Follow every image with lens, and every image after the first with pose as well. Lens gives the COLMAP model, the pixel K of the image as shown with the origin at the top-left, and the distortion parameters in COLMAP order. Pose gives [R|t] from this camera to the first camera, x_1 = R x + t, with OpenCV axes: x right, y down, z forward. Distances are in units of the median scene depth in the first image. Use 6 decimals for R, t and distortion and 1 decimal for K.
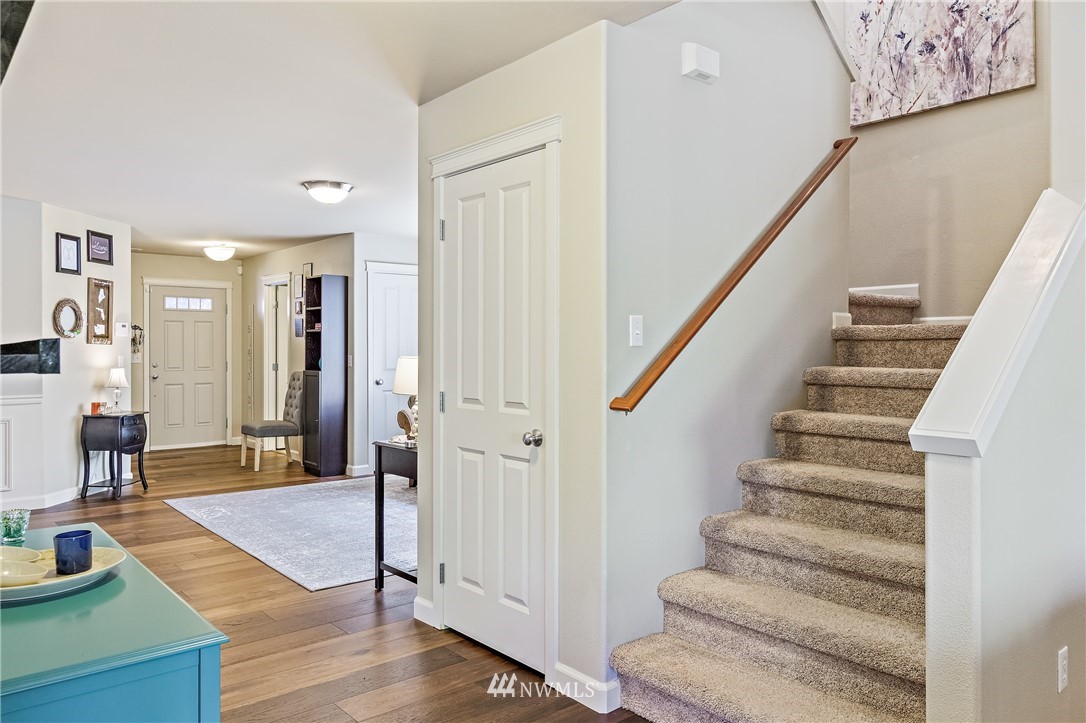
lens RADIAL K [[754.2, 0, 539.6], [0, 754.2, 353.4], [0, 0, 1]] dist [-0.007102, 0.000642]
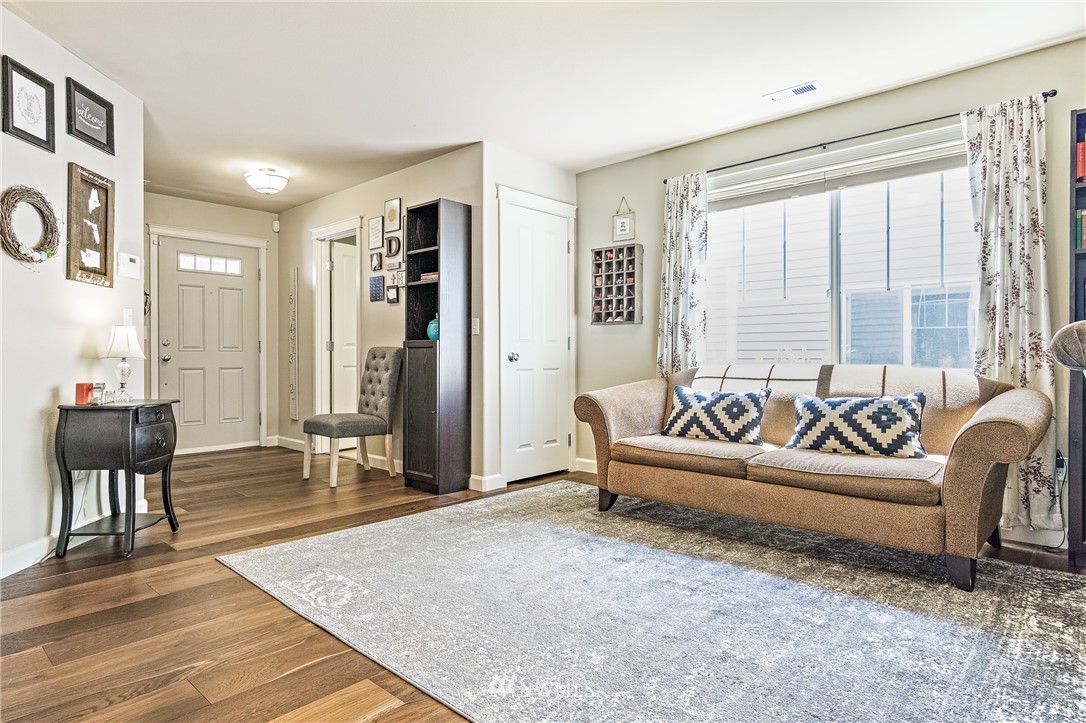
lens RADIAL K [[611.6, 0, 540.0], [0, 611.6, 360.9], [0, 0, 1]] dist [-0.001811, -0.001742]
pose [[0.993306, -0.002582, 0.115482, -0.291089], [0.002451, 0.999996, 0.001273, 0.046547], [-0.115485, -0.000981, 0.993309, 0.485556]]
